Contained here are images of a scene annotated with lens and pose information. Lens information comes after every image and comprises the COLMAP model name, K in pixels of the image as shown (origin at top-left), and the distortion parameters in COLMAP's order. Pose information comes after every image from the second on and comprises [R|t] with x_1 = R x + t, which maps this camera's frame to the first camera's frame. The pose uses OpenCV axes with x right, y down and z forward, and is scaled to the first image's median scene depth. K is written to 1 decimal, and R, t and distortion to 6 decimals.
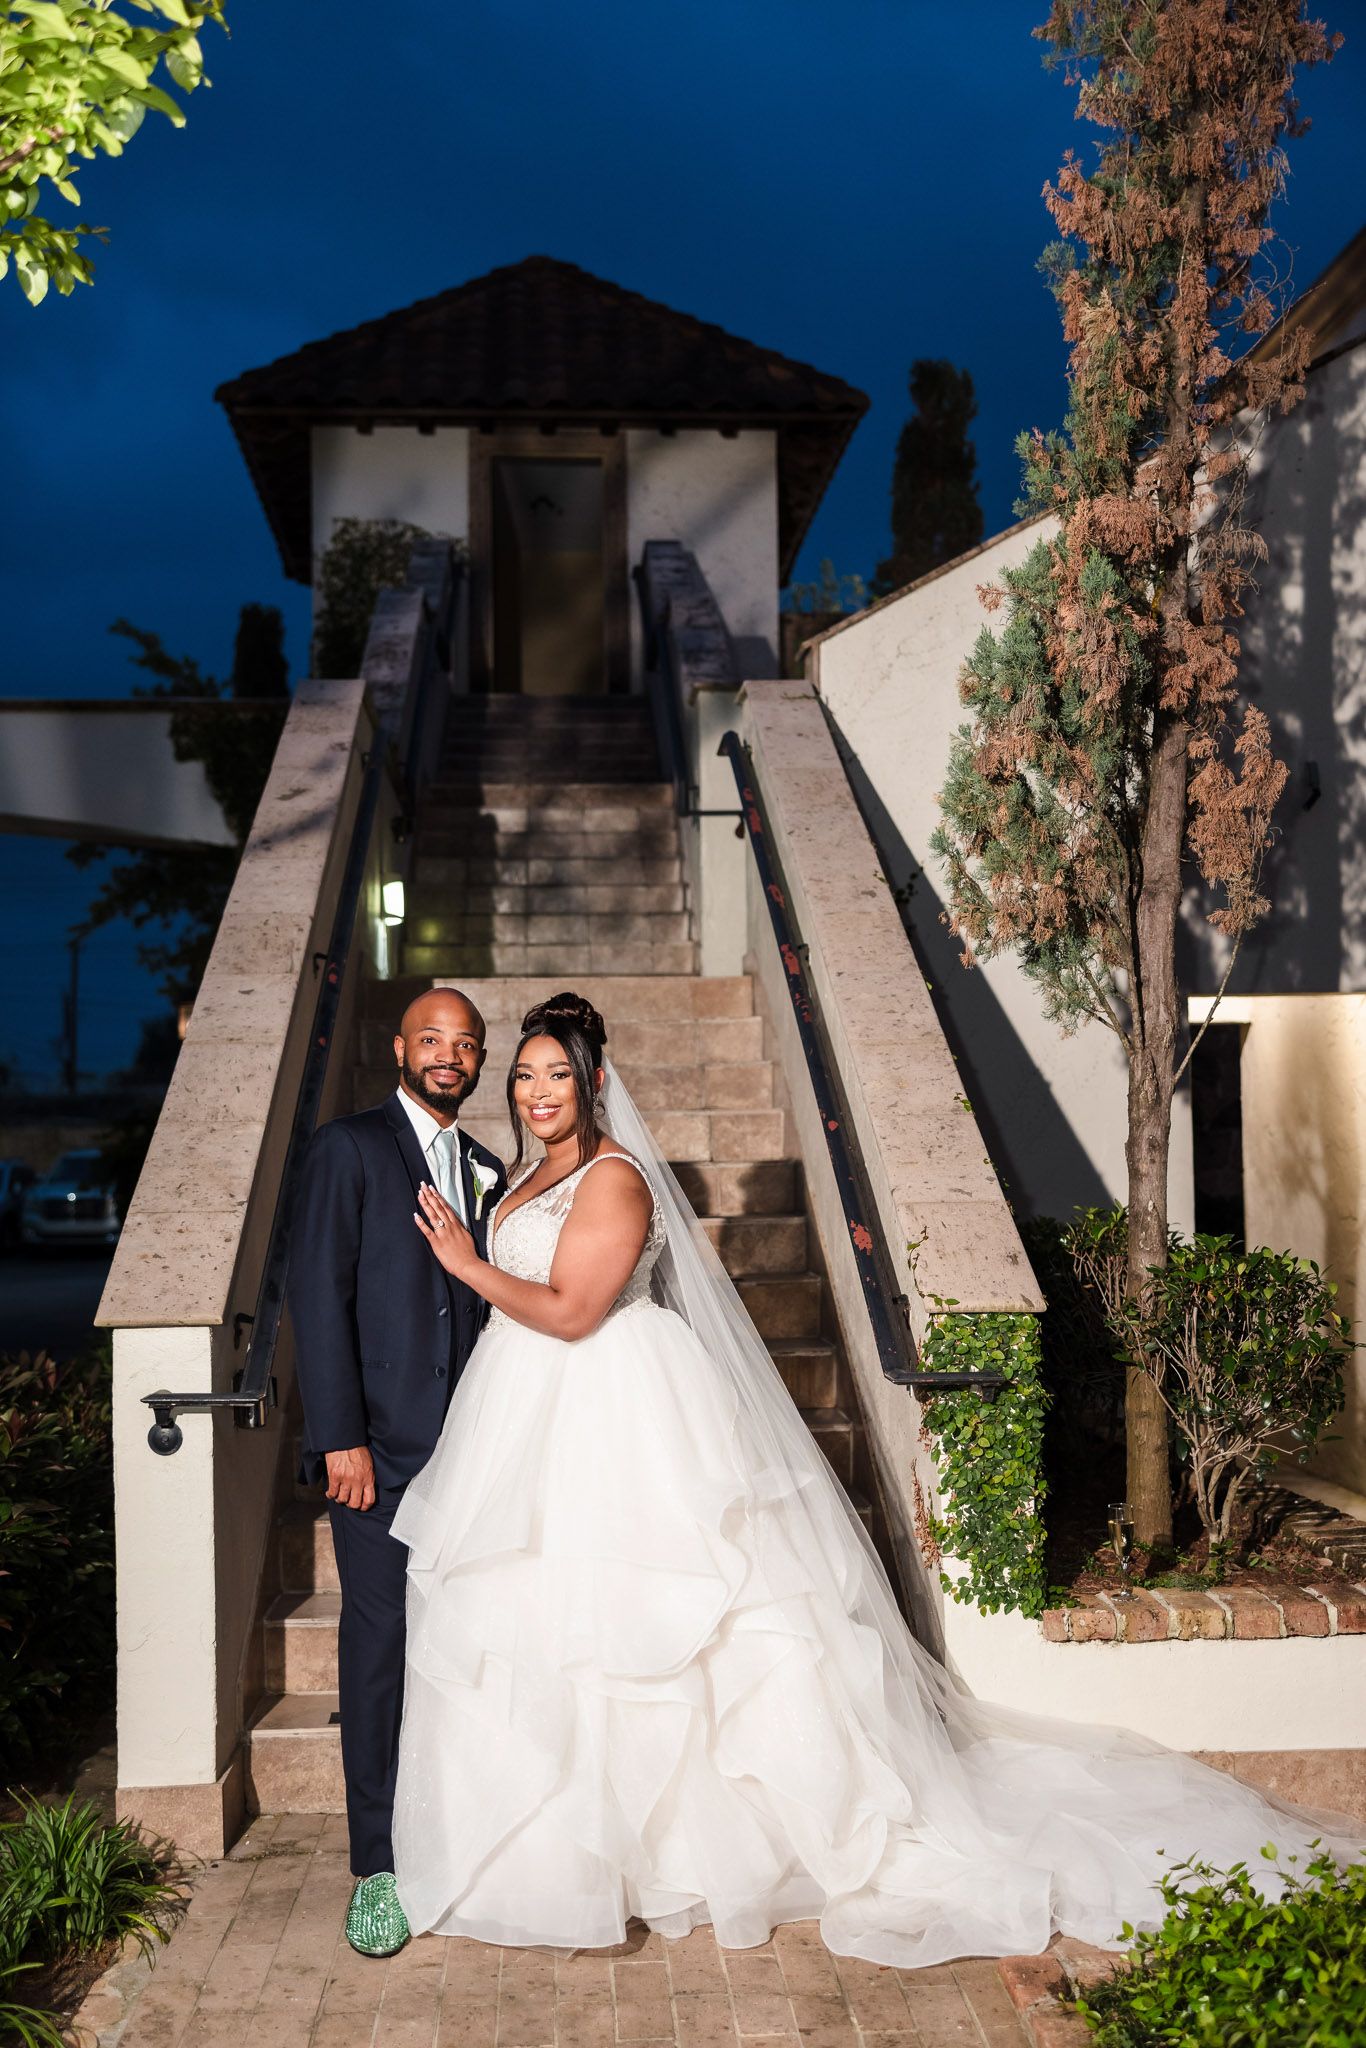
lens RADIAL K [[2059.5, 0, 690.8], [0, 2059.5, 1008.5], [0, 0, 1]] dist [-0.013434, 0.000000]
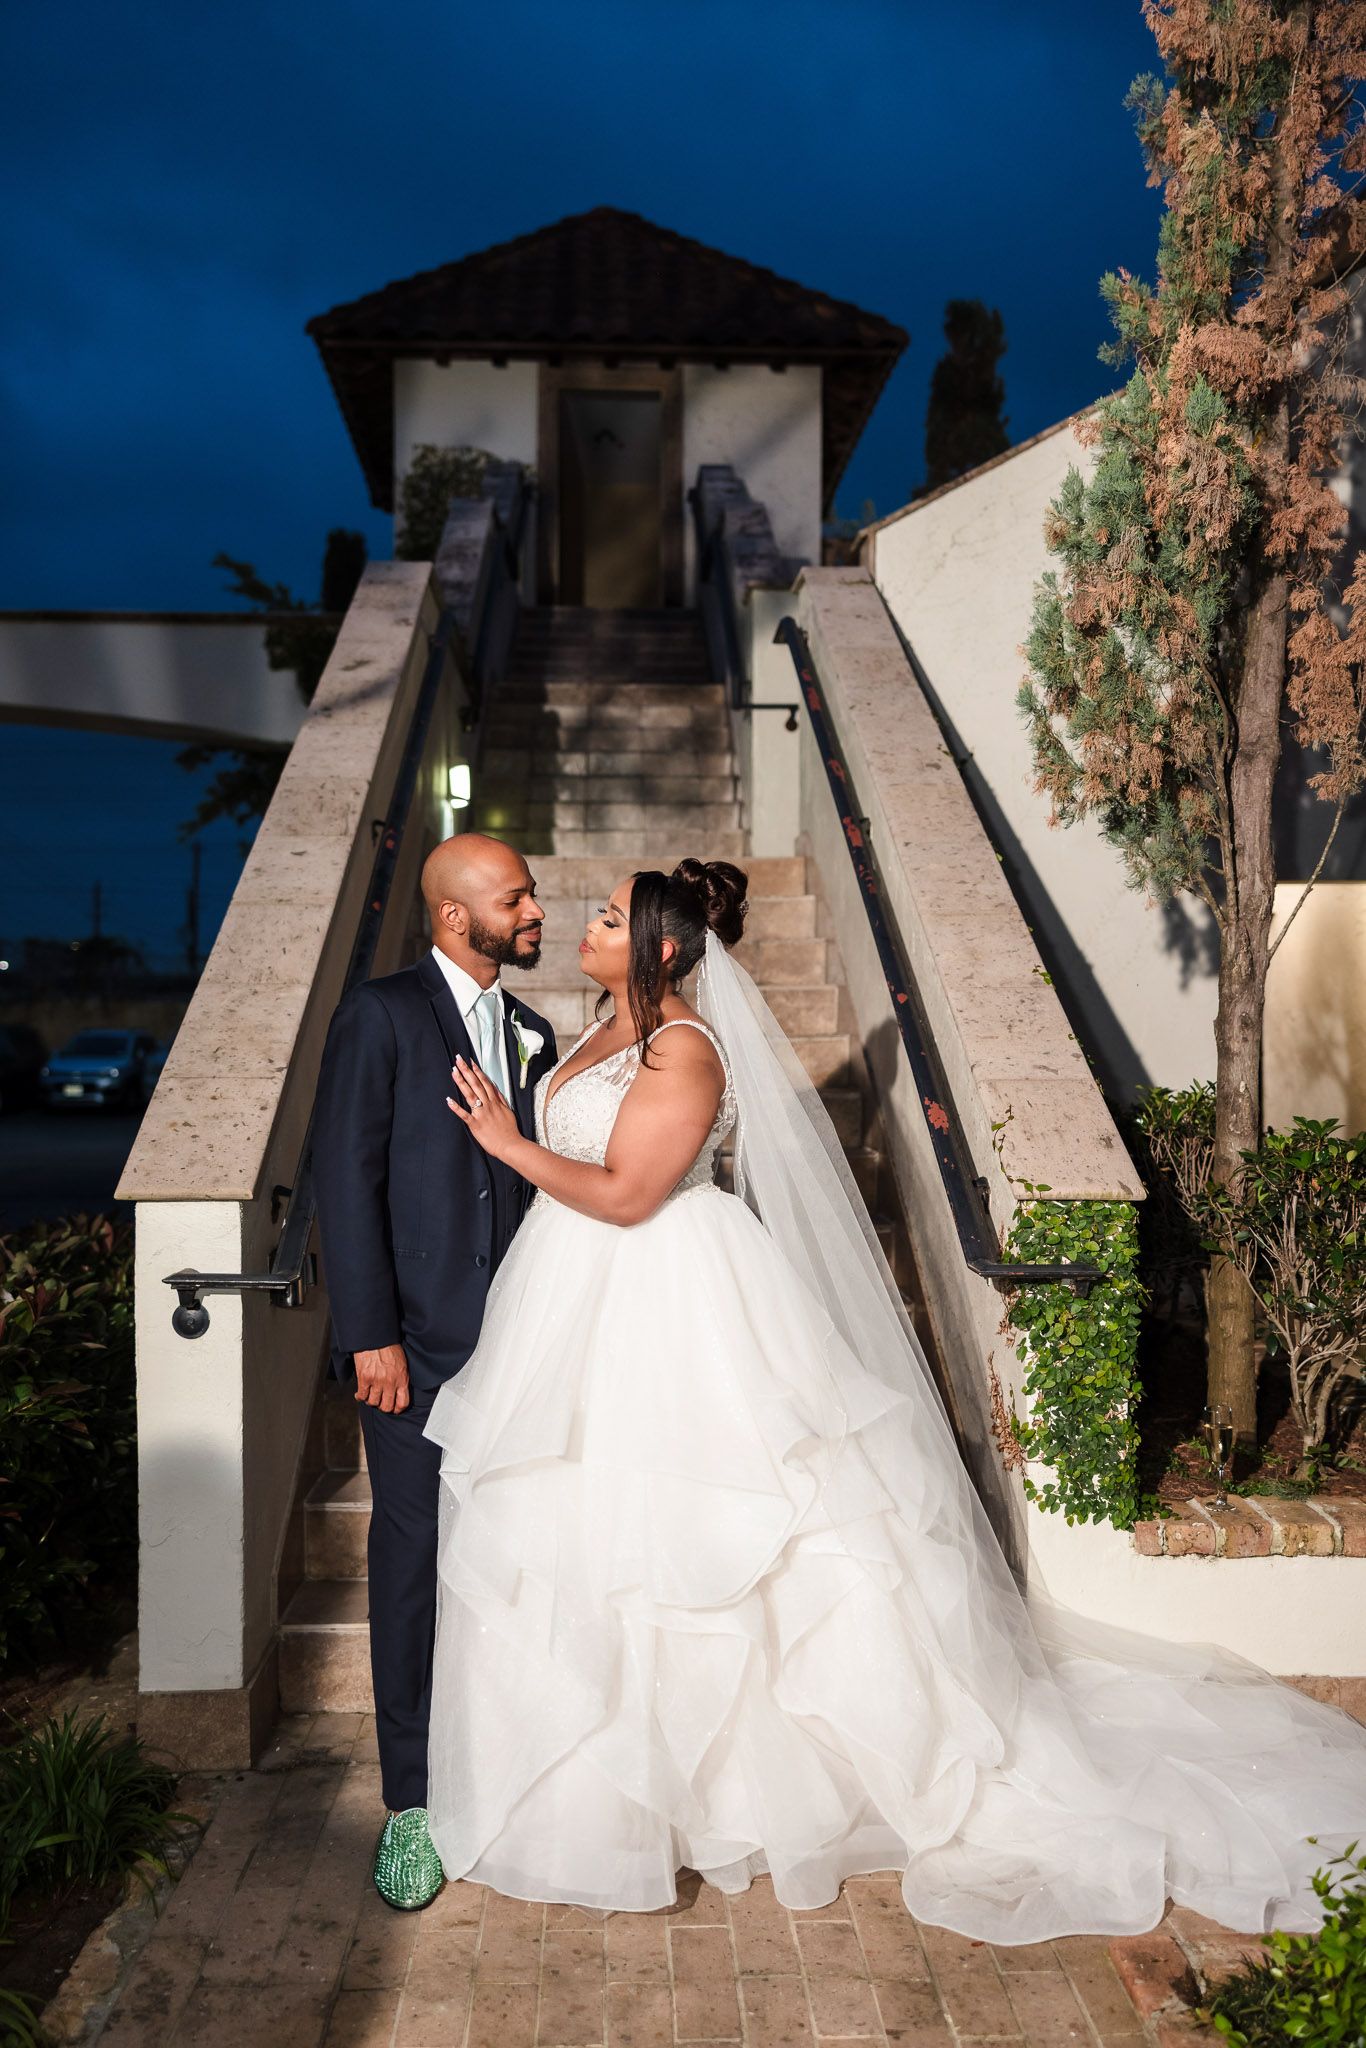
lens RADIAL K [[1677.4, 0, 668.3], [0, 1677.4, 967.0], [0, 0, 1]] dist [-0.018884, 0.018341]
pose [[0.999460, 0.013181, -0.030107, -0.016376], [-0.012300, 0.999496, 0.029269, 0.020607], [0.030478, -0.028883, 0.999118, 0.213296]]
